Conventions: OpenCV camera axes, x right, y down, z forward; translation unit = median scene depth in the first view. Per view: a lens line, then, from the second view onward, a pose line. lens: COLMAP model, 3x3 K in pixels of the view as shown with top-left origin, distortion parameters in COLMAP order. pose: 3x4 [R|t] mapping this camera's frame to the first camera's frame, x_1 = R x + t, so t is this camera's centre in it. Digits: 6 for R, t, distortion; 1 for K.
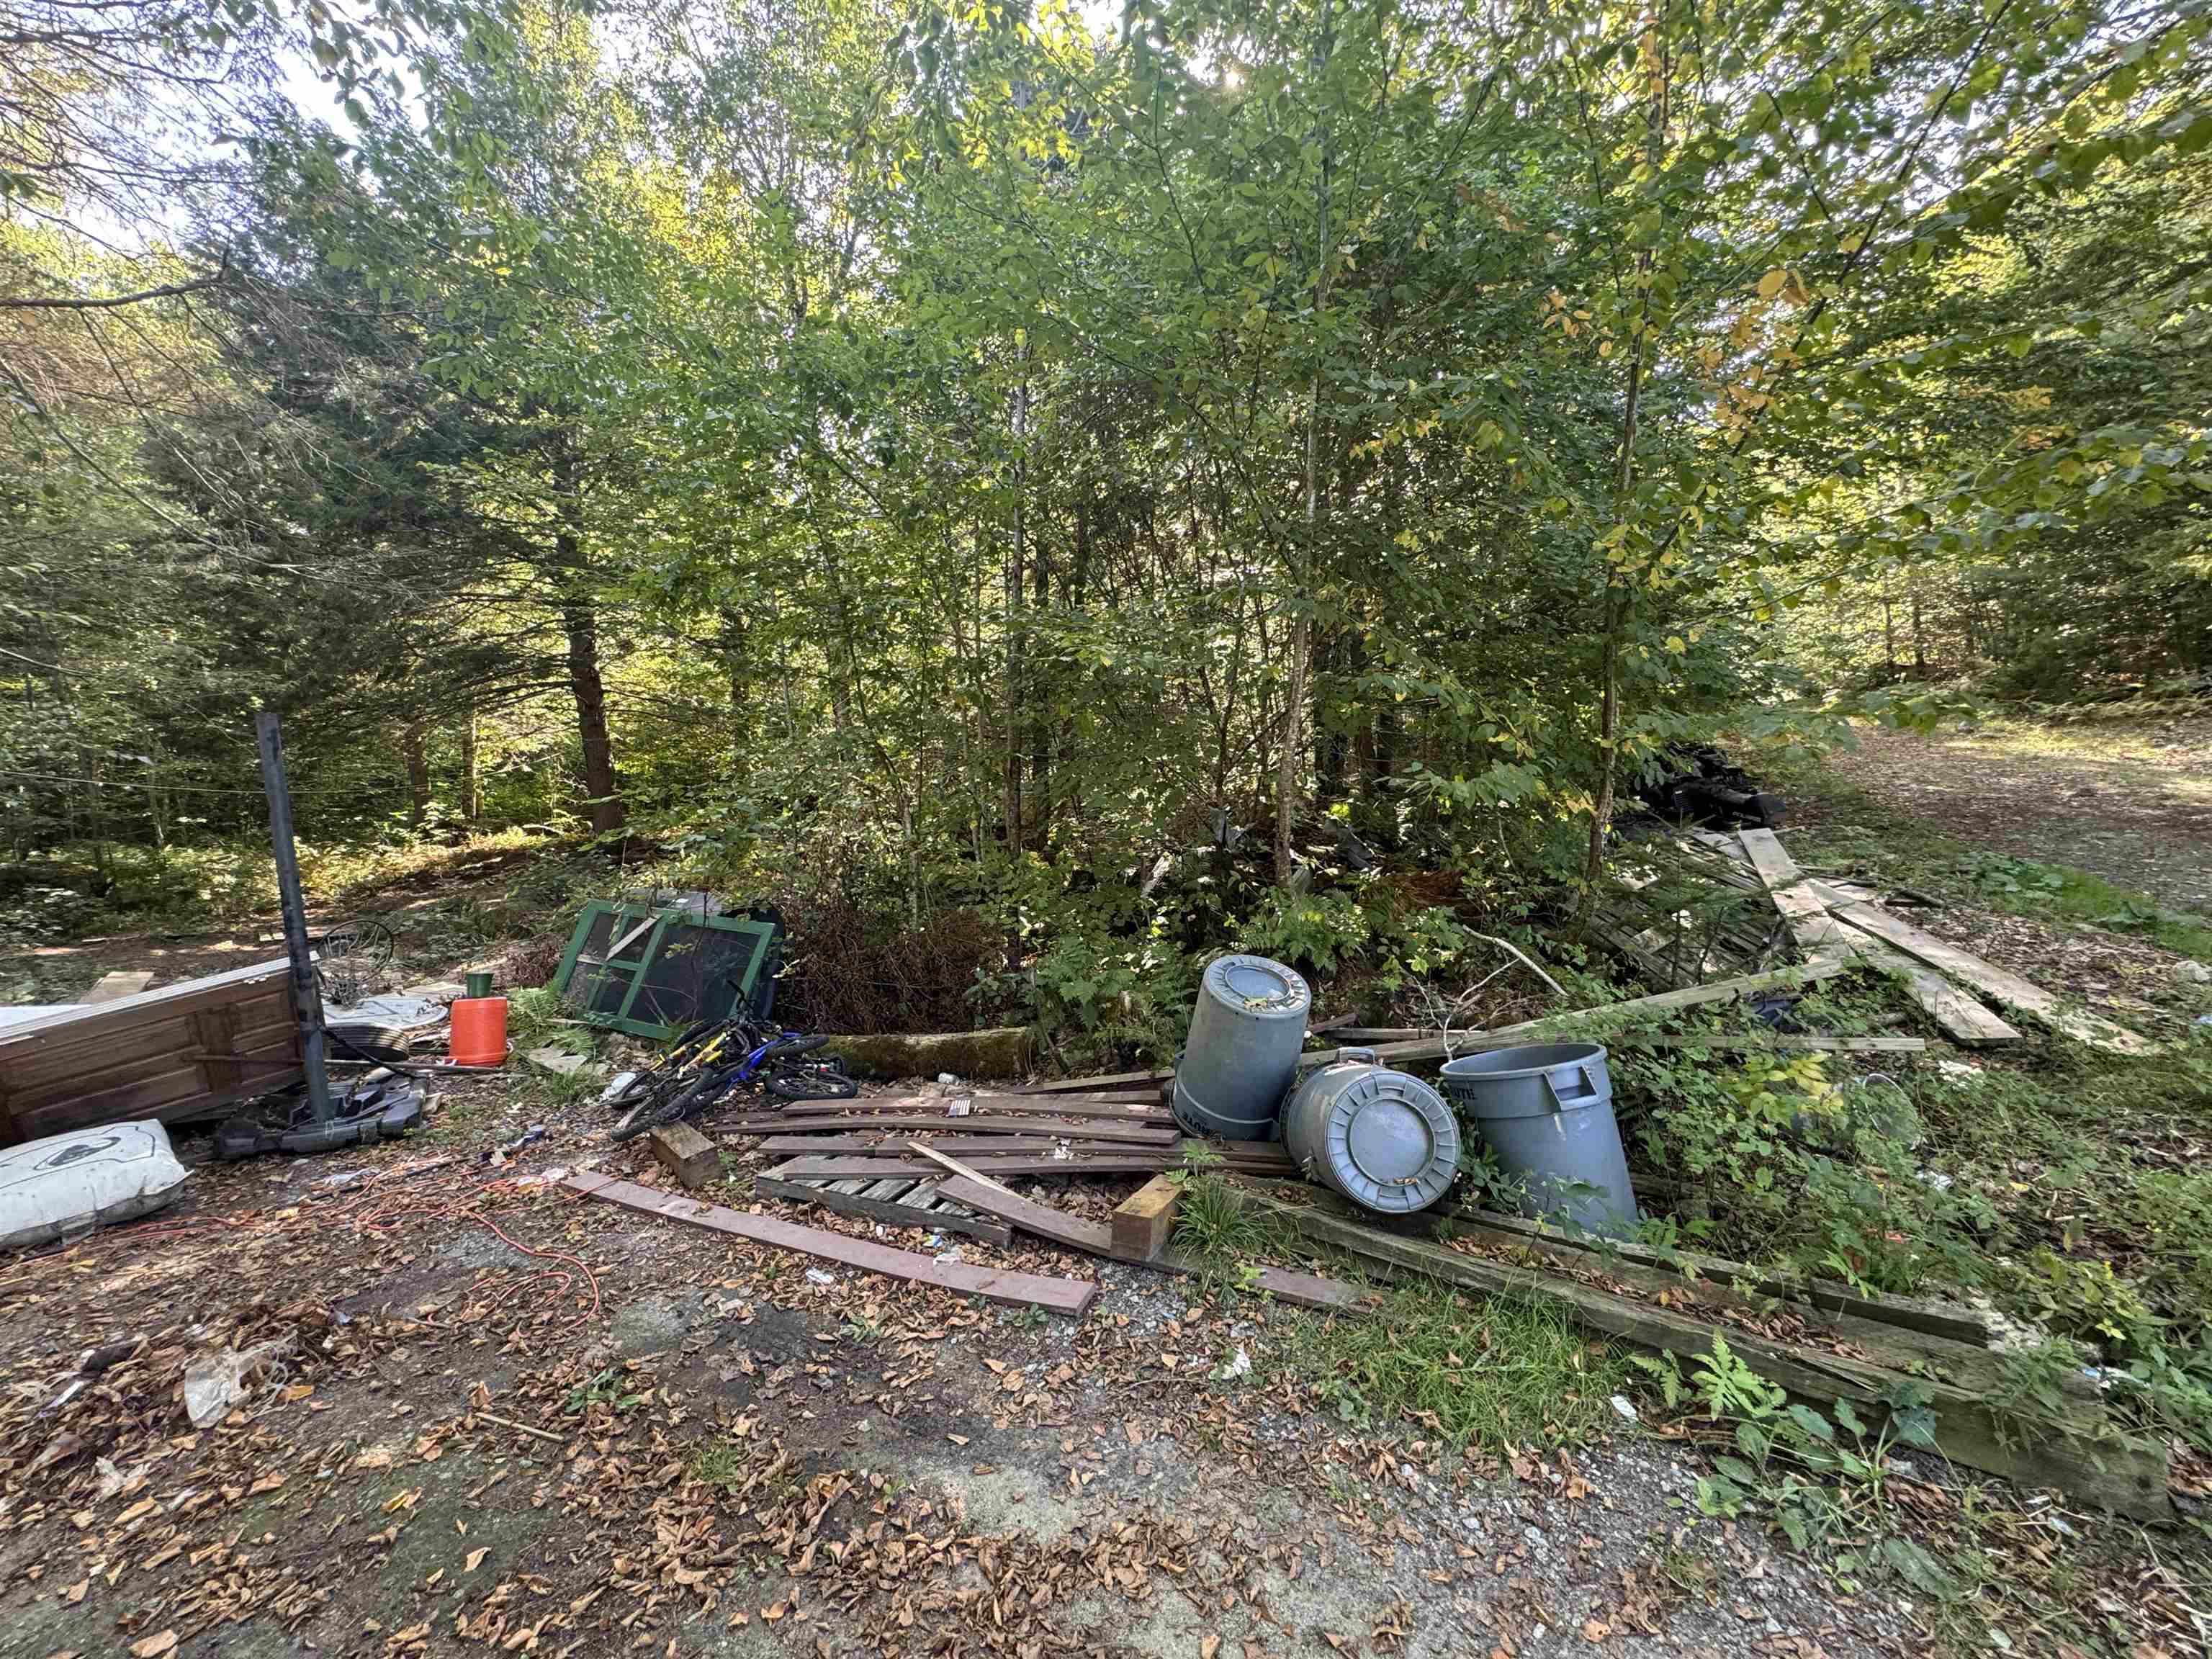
lens RADIAL K [[877.3, 0, 1103.6], [0, 877.3, 833.3], [0, 0, 1]] dist [-0.002066, 0.000009]
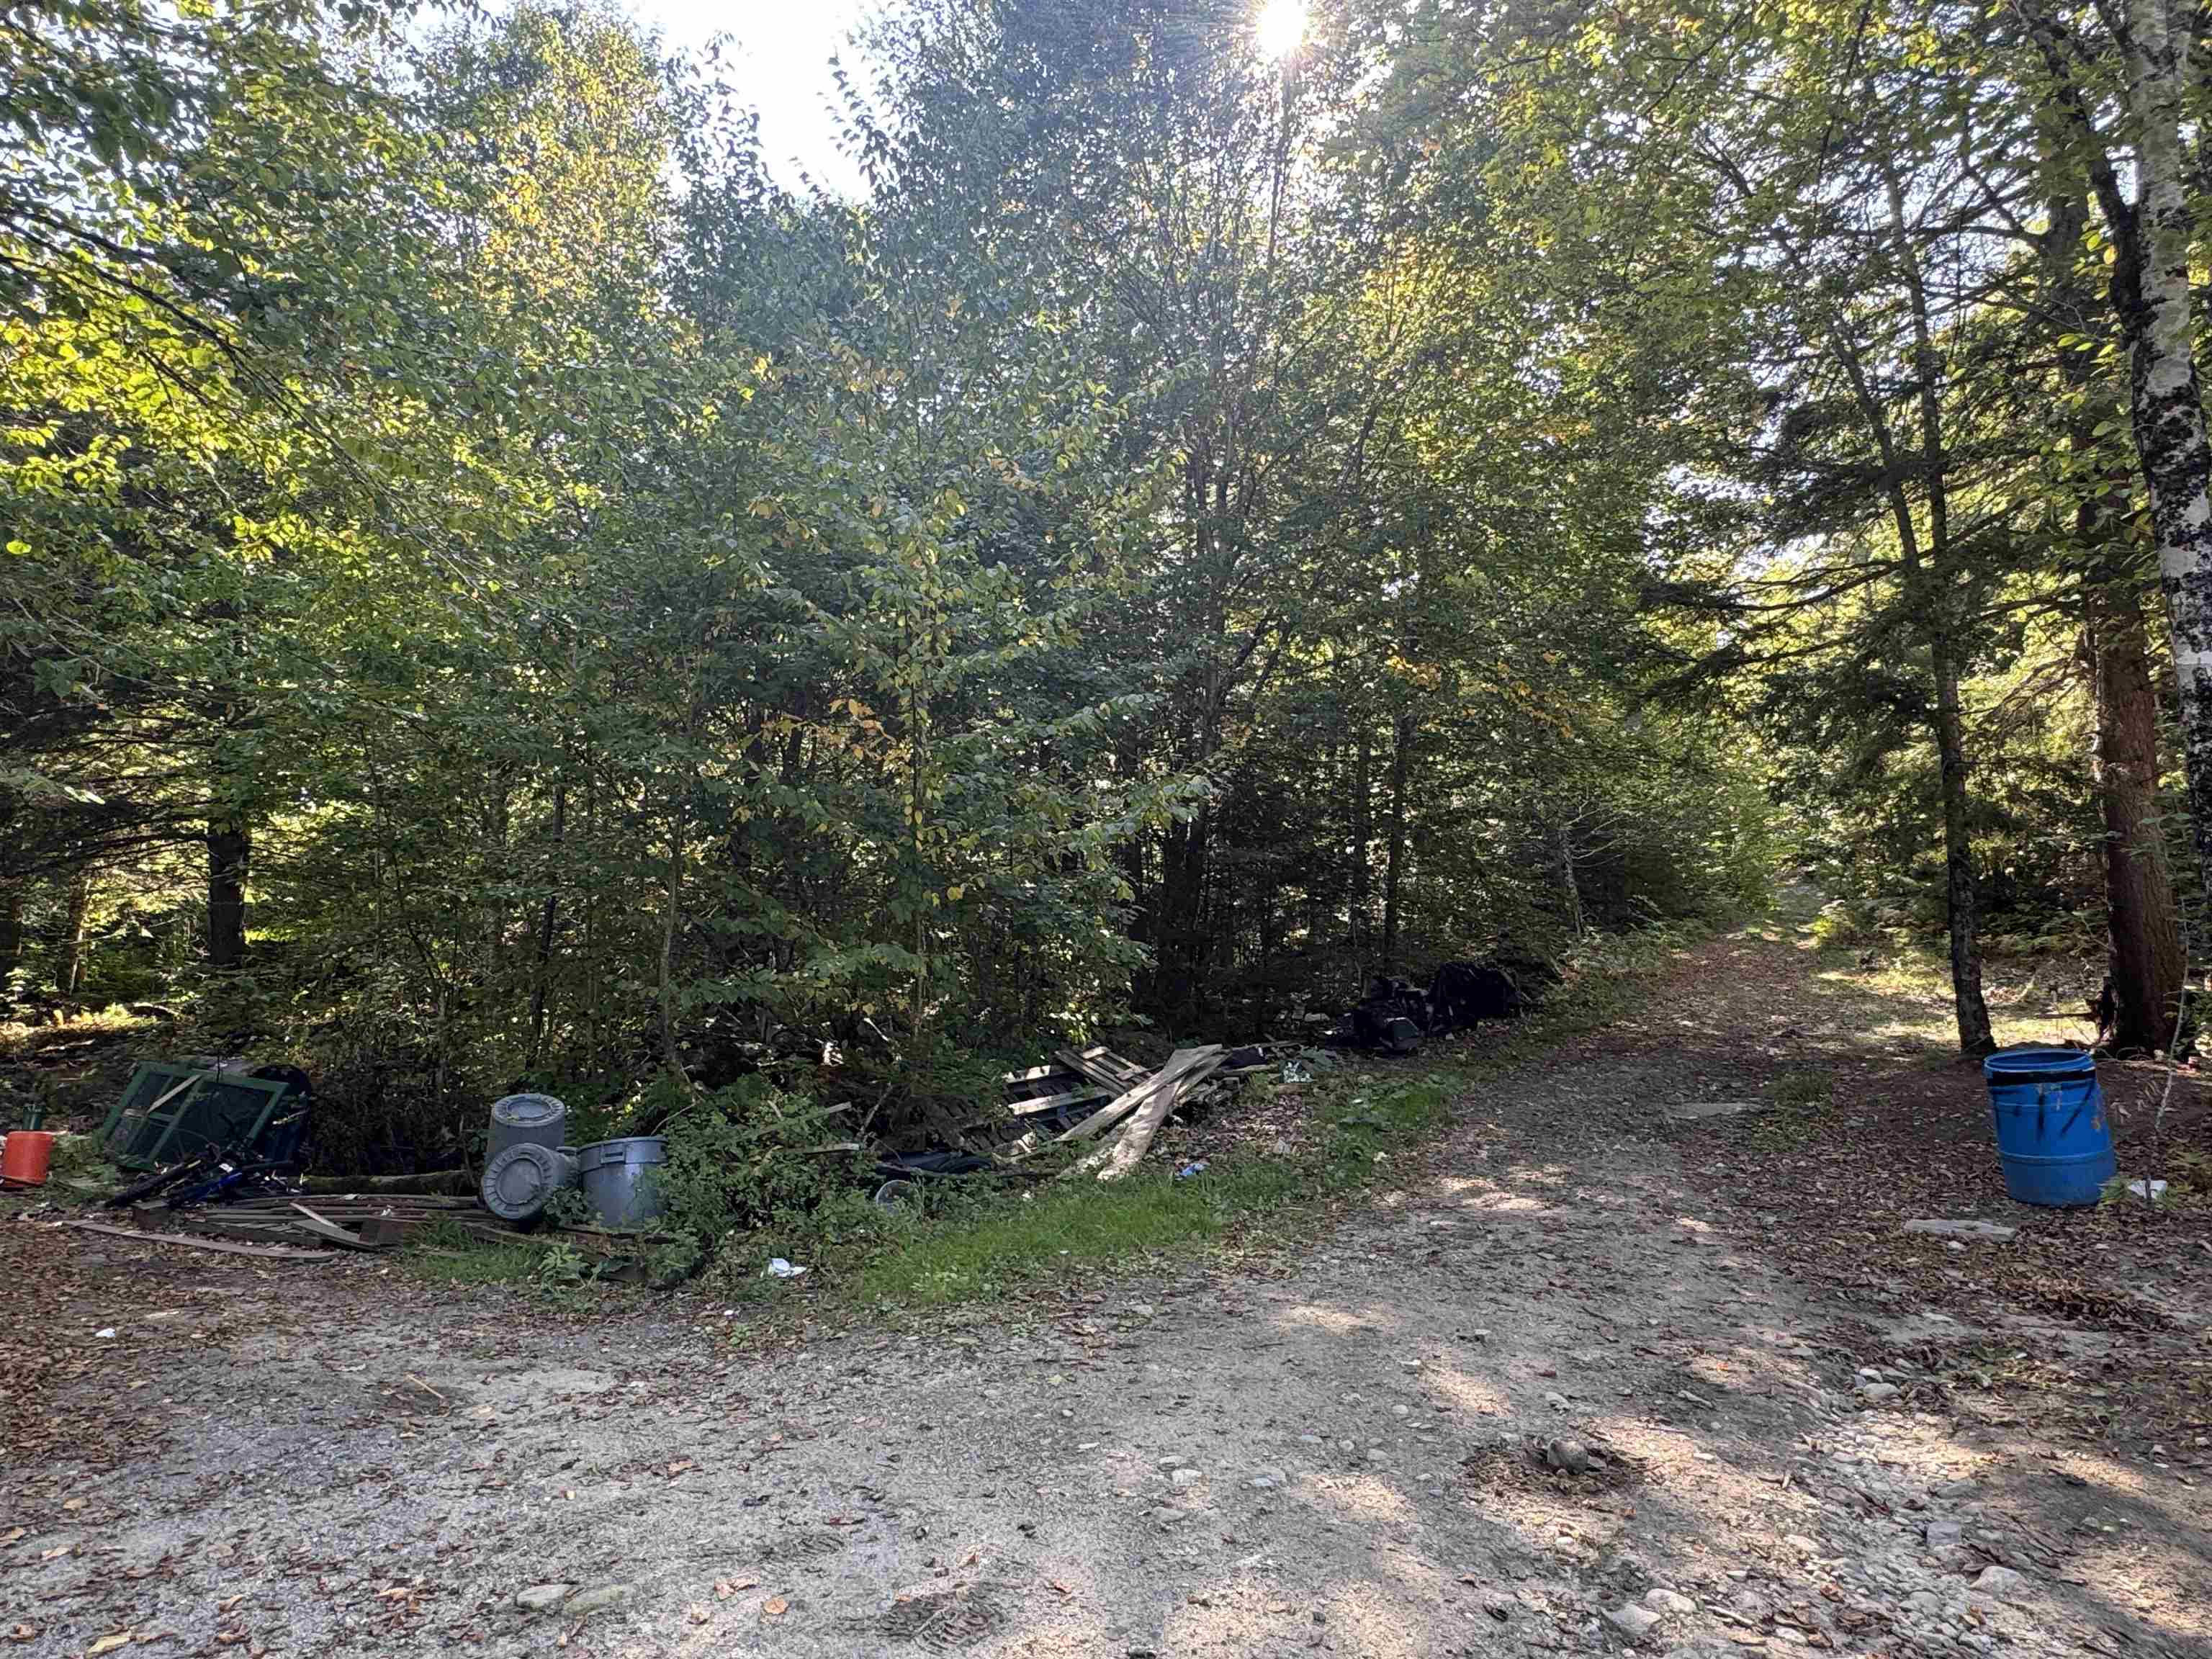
lens RADIAL K [[1362.4, 0, 1101.9], [0, 1362.4, 836.7], [0, 0, 1]] dist [-0.002659, 0.001268]
pose [[0.999049, 0.041988, 0.011725, 0.235021], [-0.039528, 0.985905, -0.162571, 0.009378], [-0.018385, 0.161953, 0.986627, -0.307255]]
